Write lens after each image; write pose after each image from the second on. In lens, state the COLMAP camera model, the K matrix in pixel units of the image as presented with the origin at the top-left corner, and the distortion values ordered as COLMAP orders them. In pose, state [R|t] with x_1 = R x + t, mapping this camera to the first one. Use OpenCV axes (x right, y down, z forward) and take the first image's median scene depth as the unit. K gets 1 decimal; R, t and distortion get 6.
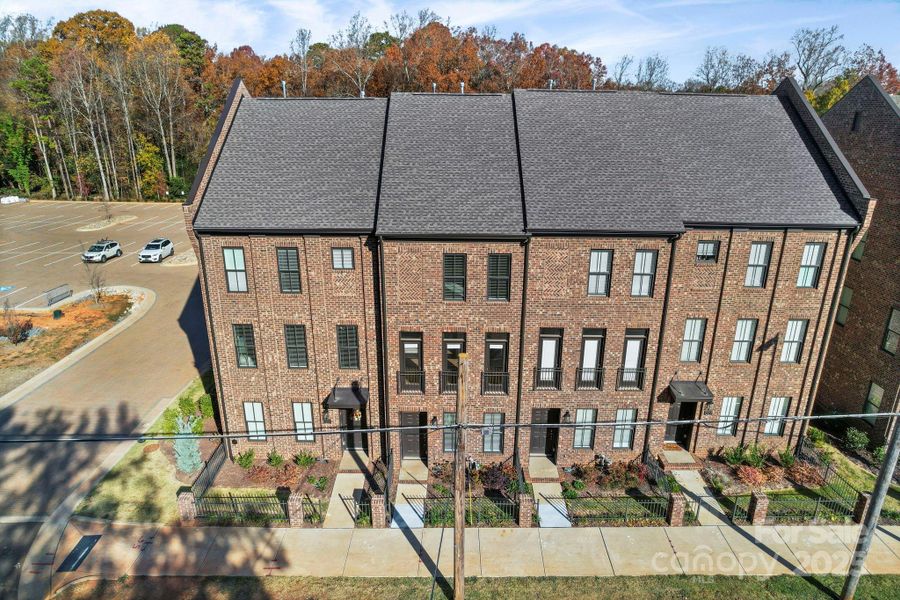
lens RADIAL K [[581.3, 0, 453.3], [0, 581.3, 303.3], [0, 0, 1]] dist [-0.021225, 0.004370]
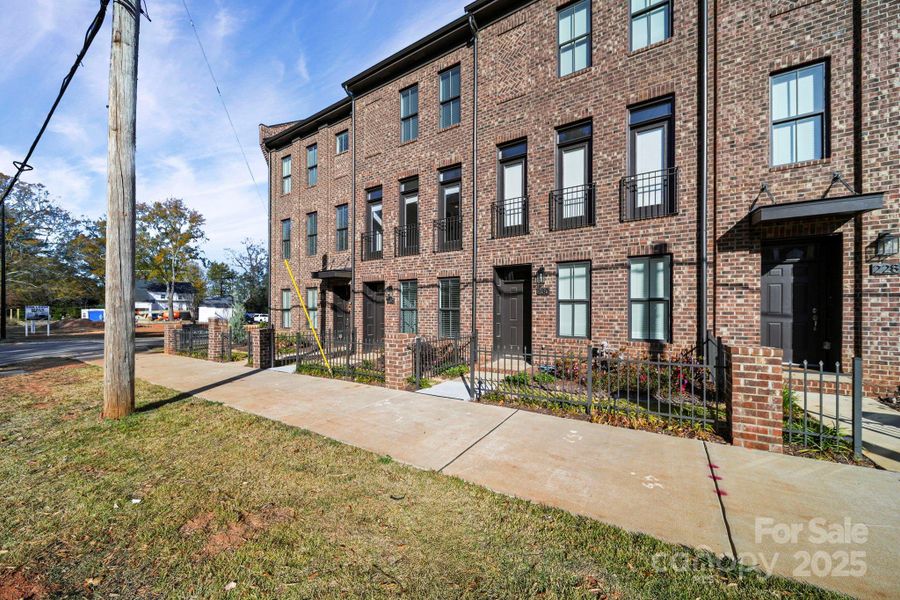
lens RADIAL K [[322.7, 0, 449.4], [0, 322.7, 307.9], [0, 0, 1]] dist [-0.000658, -0.000201]
pose [[0.843364, -0.006971, -0.537297, 0.313363], [-0.175777, 0.941324, -0.288119, 0.362393], [0.507779, 0.337433, 0.792653, 0.693572]]
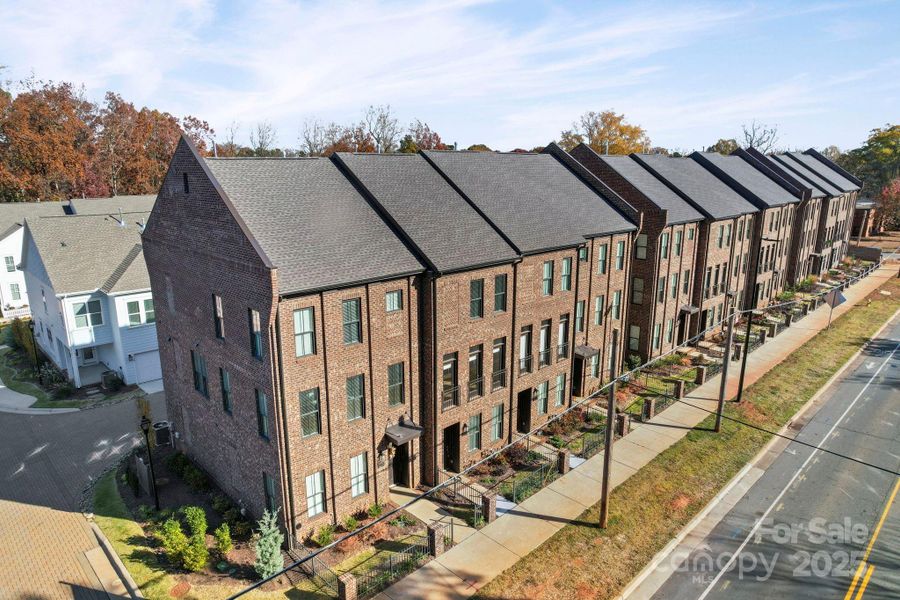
lens RADIAL K [[581.3, 0, 449.1], [0, 581.3, 301.4], [0, 0, 1]] dist [-0.021225, 0.004370]
pose [[0.714468, -0.169121, 0.678921, -0.826675], [0.237598, 0.971330, -0.008077, -0.041862], [-0.658091, 0.167081, 0.734167, 0.132653]]
